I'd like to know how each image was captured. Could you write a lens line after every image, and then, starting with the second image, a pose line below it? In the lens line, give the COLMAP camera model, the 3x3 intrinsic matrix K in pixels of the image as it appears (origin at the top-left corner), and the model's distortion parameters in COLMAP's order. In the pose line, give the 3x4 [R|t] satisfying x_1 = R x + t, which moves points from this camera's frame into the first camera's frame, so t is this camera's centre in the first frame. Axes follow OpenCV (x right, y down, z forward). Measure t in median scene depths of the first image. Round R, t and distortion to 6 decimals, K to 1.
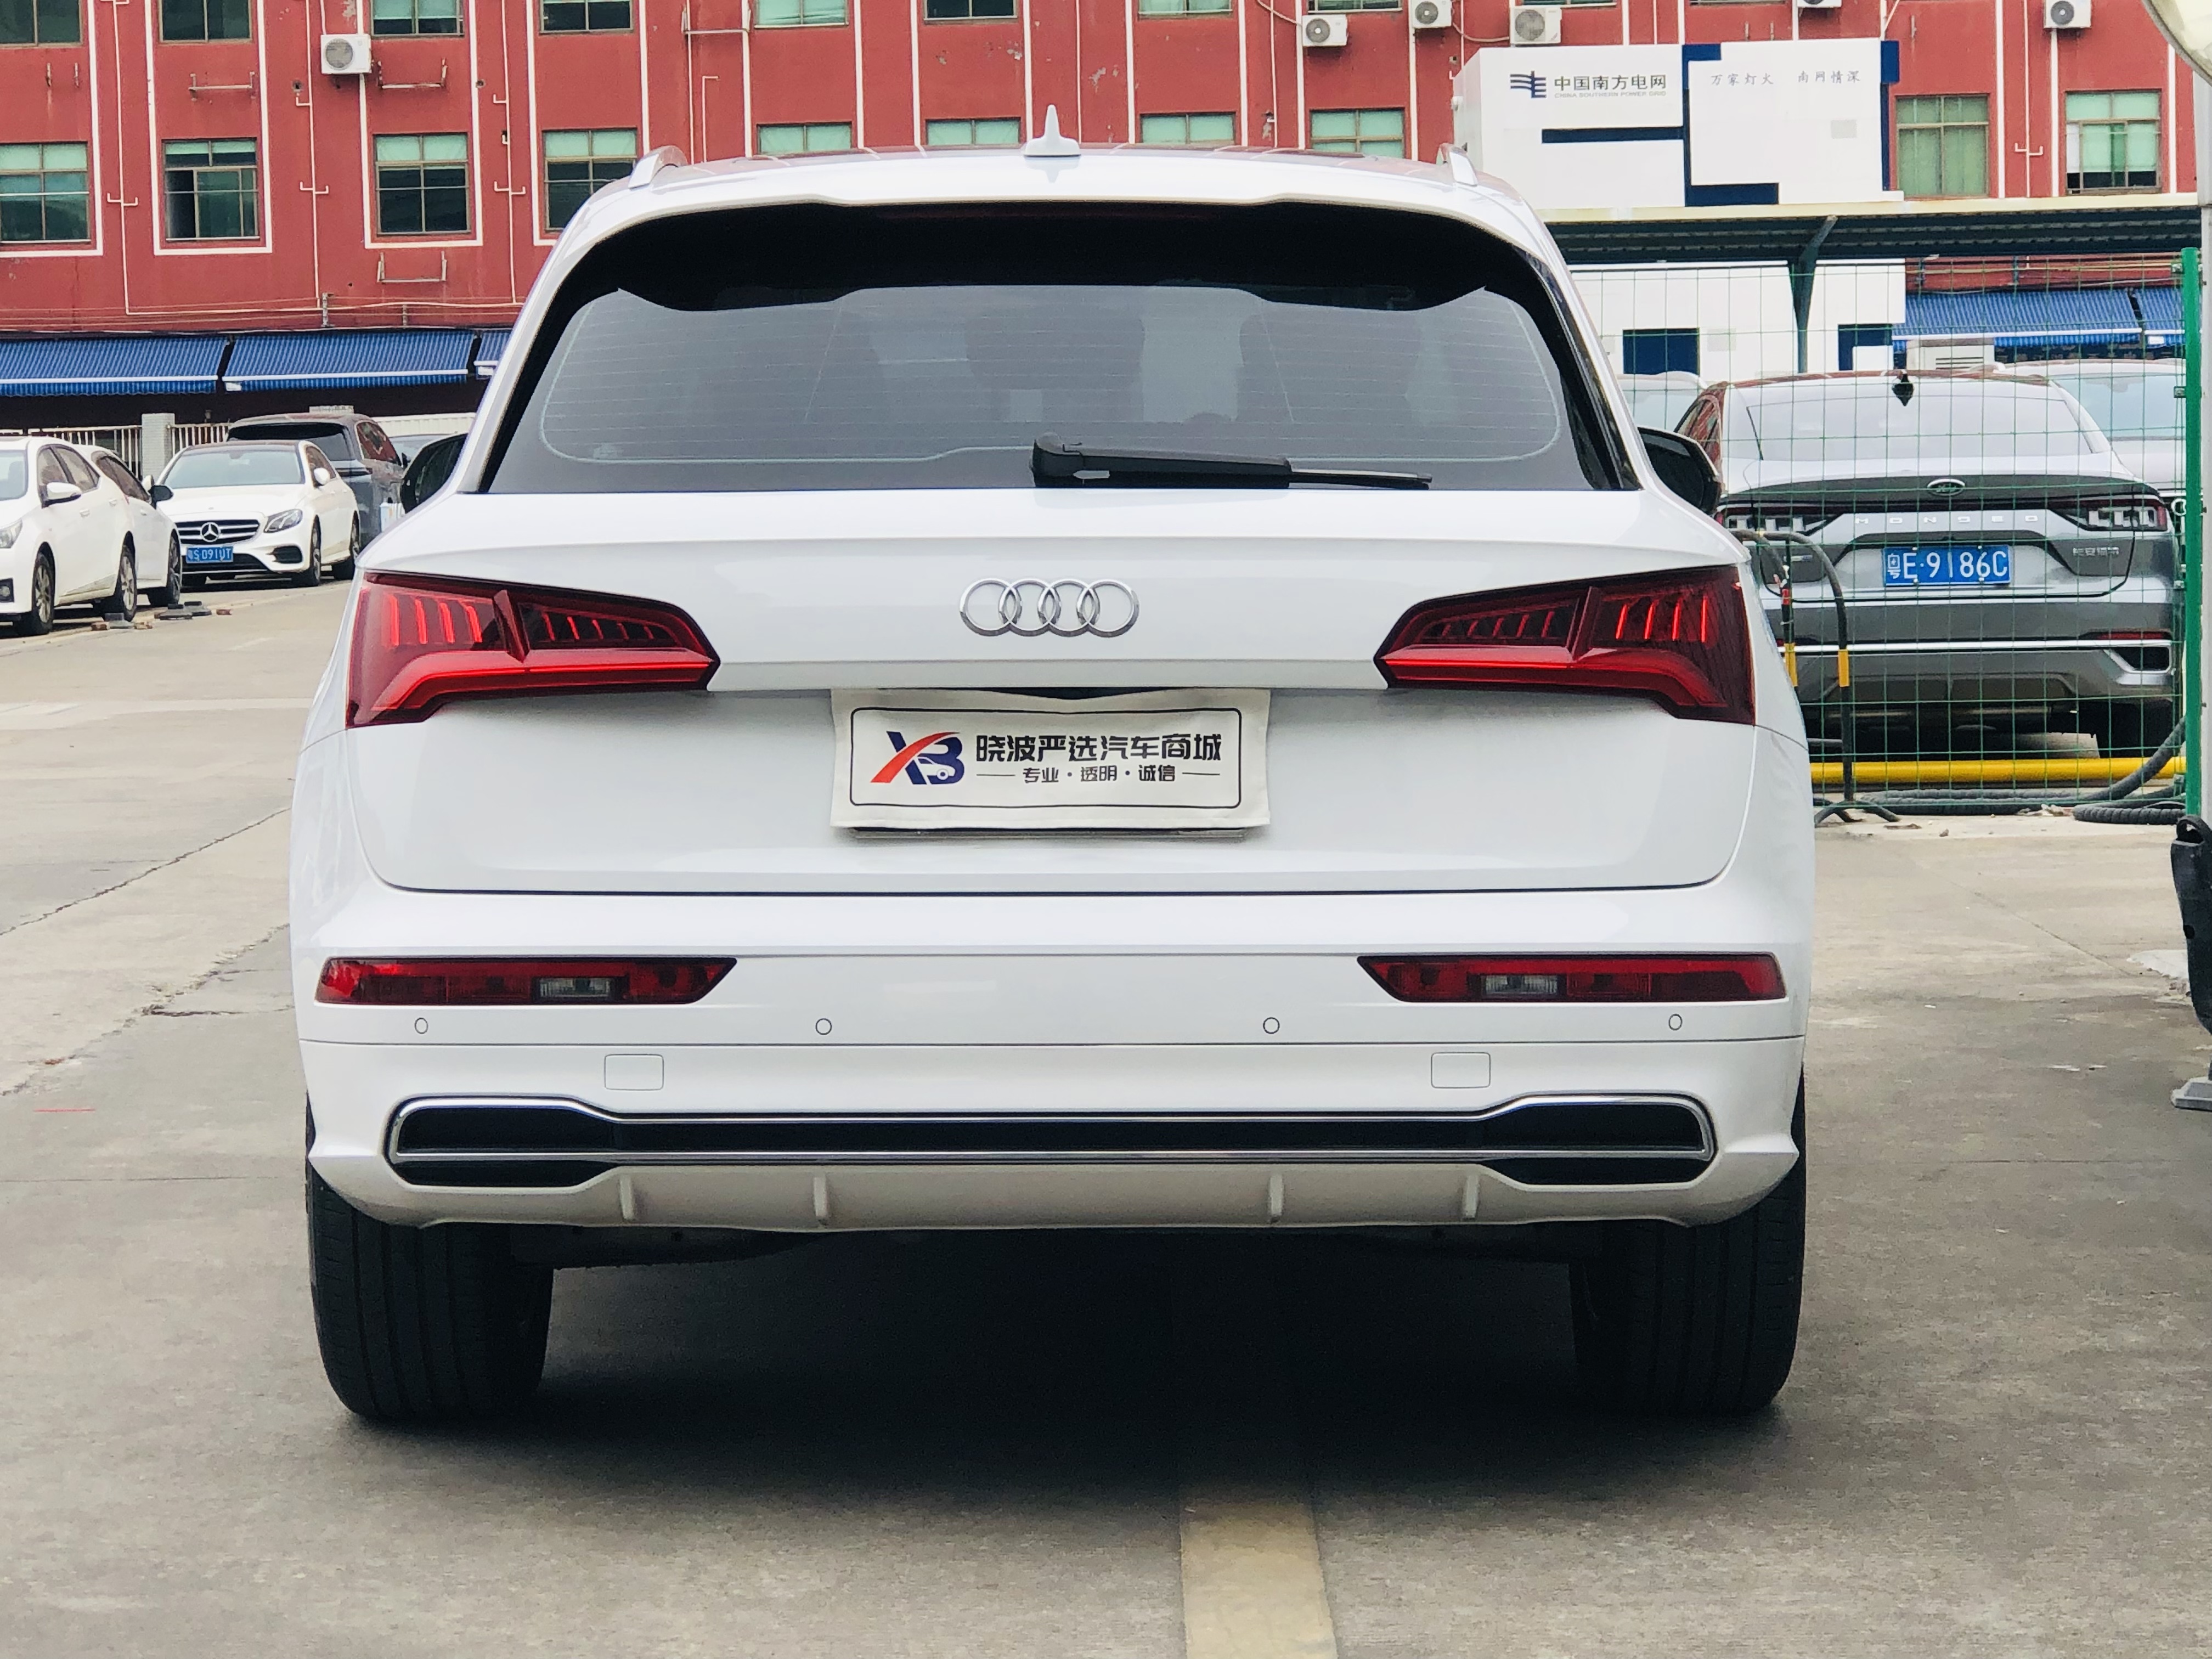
lens RADIAL K [[5773.0, 0, 1115.2], [0, 5773.0, 830.0], [0, 0, 1]] dist [0.149734, 0.000000]
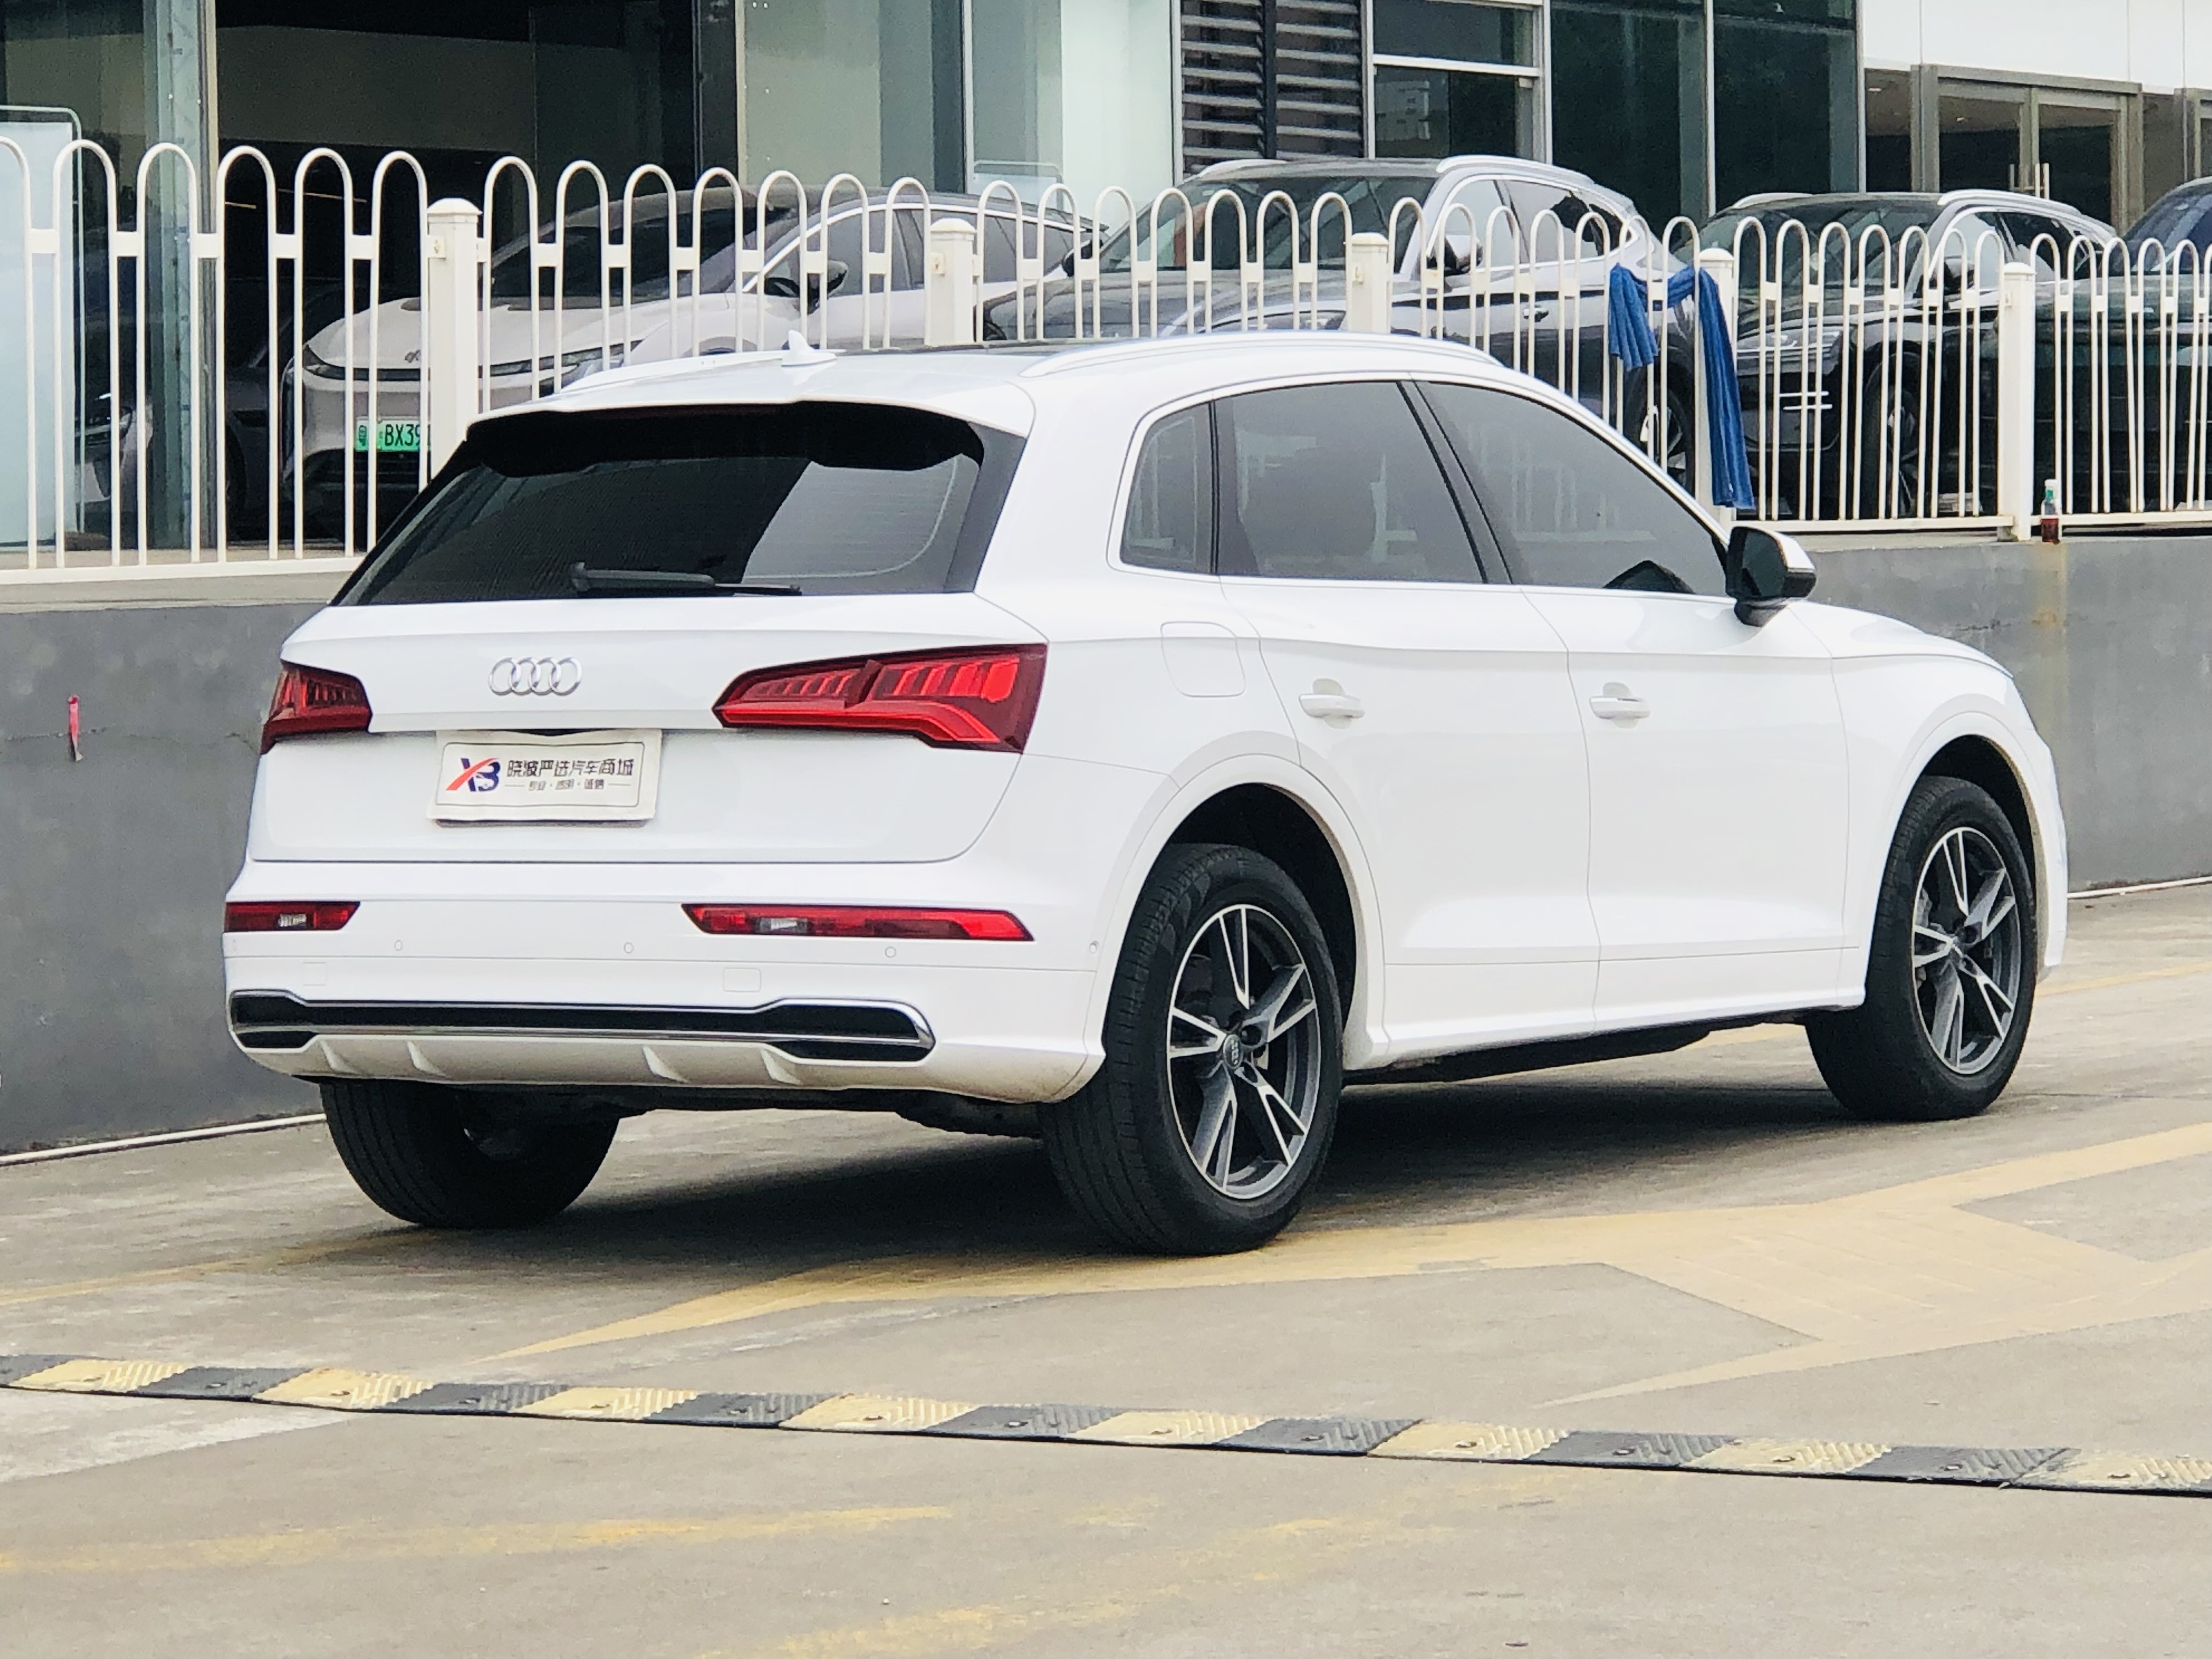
lens RADIAL K [[7488.4, 0, 1106.1], [0, 7488.4, 831.0], [0, 0, 1]] dist [-0.513608, 0.000000]
pose [[0.842322, 0.001837, -0.538971, 1.181254], [-0.013227, 0.999763, -0.017265, 0.034751], [0.538812, 0.021672, 0.842147, -0.586581]]
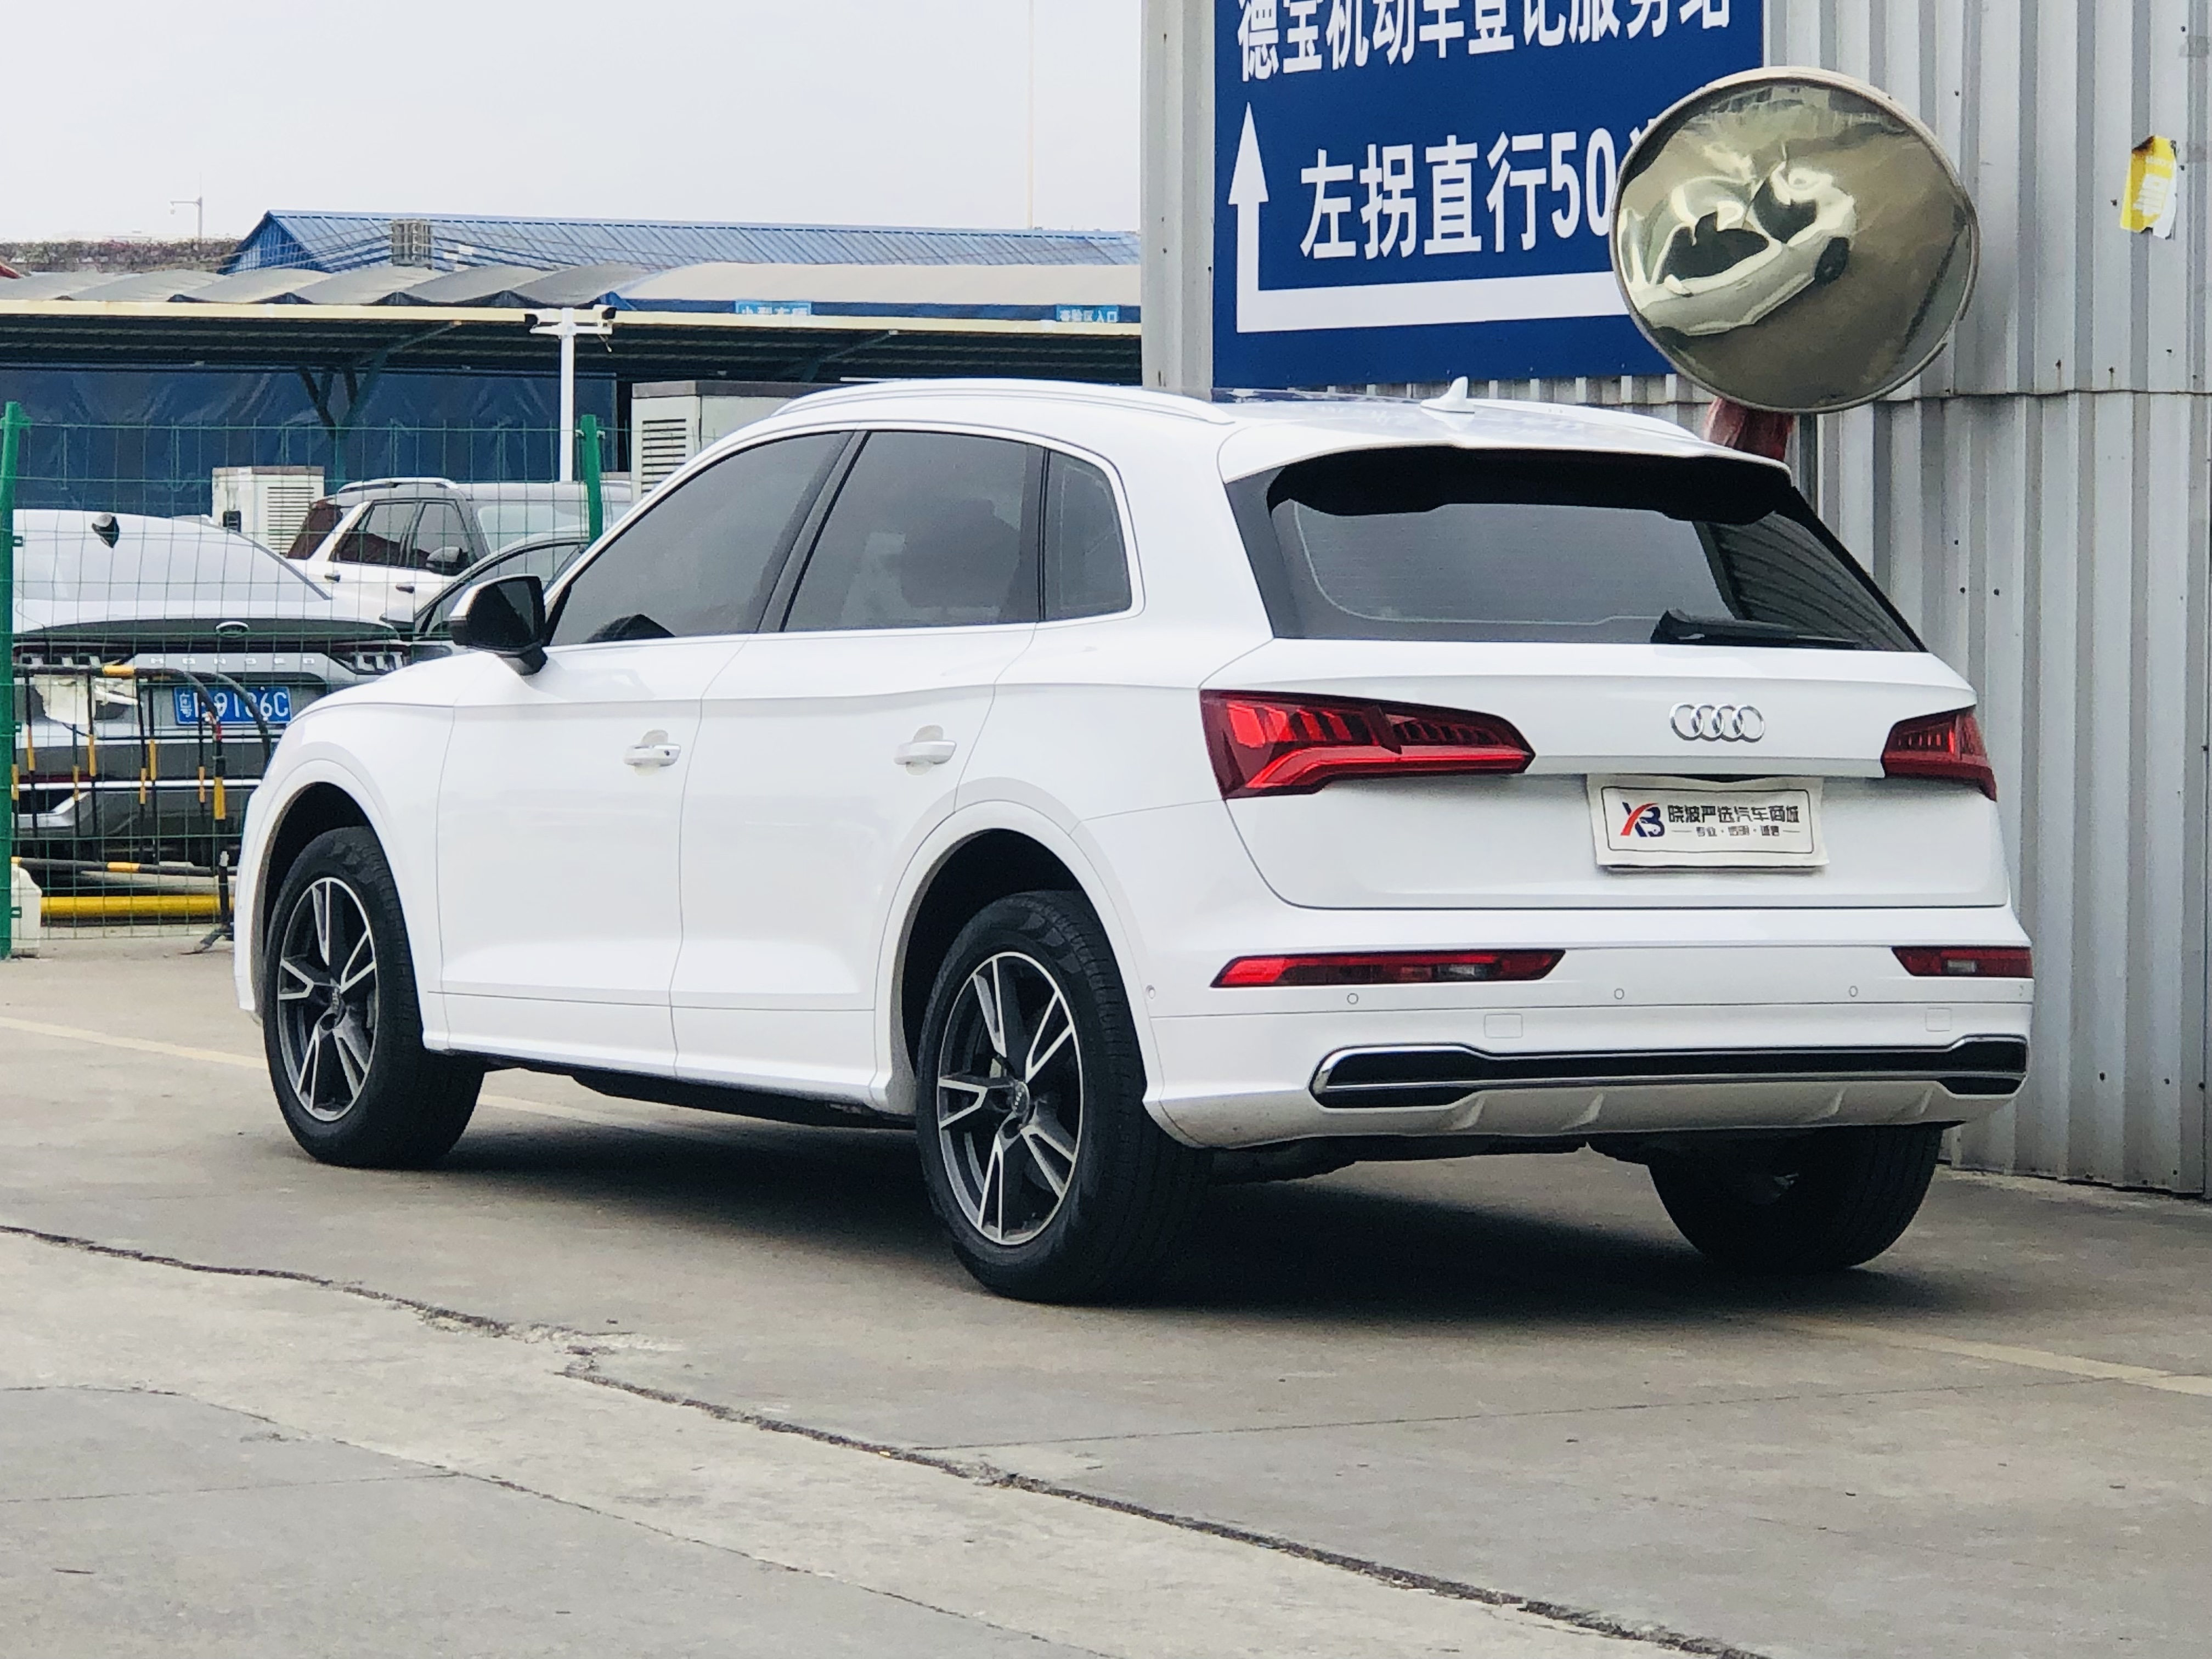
lens RADIAL K [[7175.9, 0, 1104.5], [0, 7175.9, 830.0], [0, 0, 1]] dist [-0.222891, 0.000000]
pose [[0.856725, 0.005399, 0.515746, -1.130156], [0.010143, 0.999575, -0.027312, 0.040422], [-0.515674, 0.028631, 0.856306, -0.546496]]
